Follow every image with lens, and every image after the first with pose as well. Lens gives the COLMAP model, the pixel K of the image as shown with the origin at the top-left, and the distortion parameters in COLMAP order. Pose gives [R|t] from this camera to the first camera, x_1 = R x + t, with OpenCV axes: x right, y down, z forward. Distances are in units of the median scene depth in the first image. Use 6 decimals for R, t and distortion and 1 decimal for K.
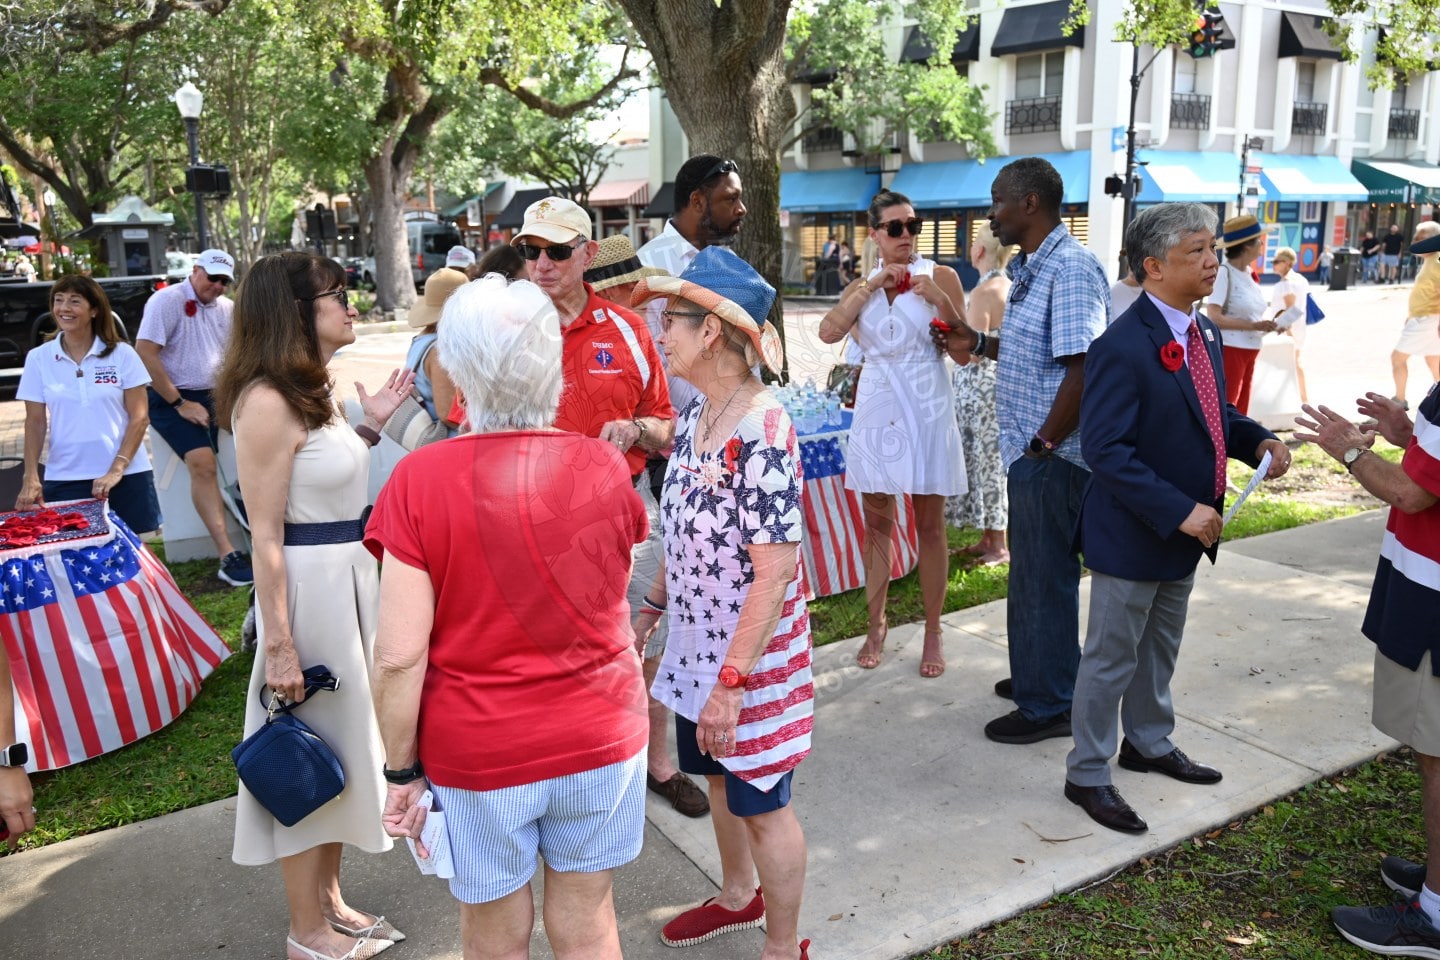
lens RADIAL K [[1110.7, 0, 720.0], [0, 1110.7, 480.0], [0, 0, 1]] dist [-0.012453, -0.004469]
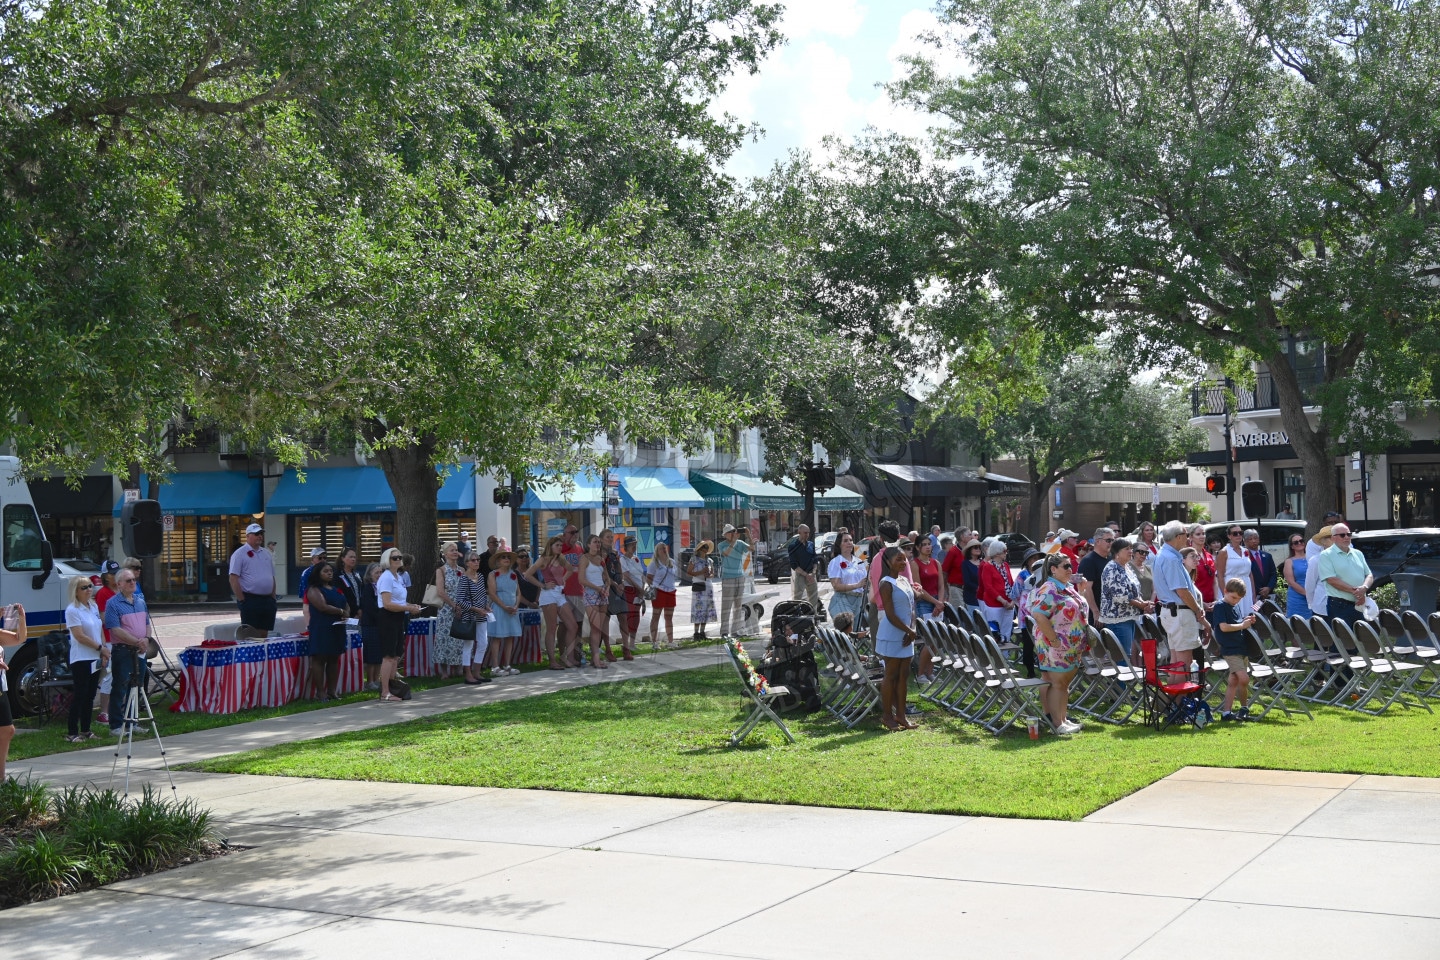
lens RADIAL K [[3903.6, 0, 720.0], [0, 3903.6, 480.0], [0, 0, 1]] dist [0.081160, -0.278269]
pose [[0.878293, 0.003346, 0.478110, -1.285901], [0.104187, 0.974606, -0.198213, 0.504009], [-0.466632, 0.223902, 0.855641, -2.388707]]
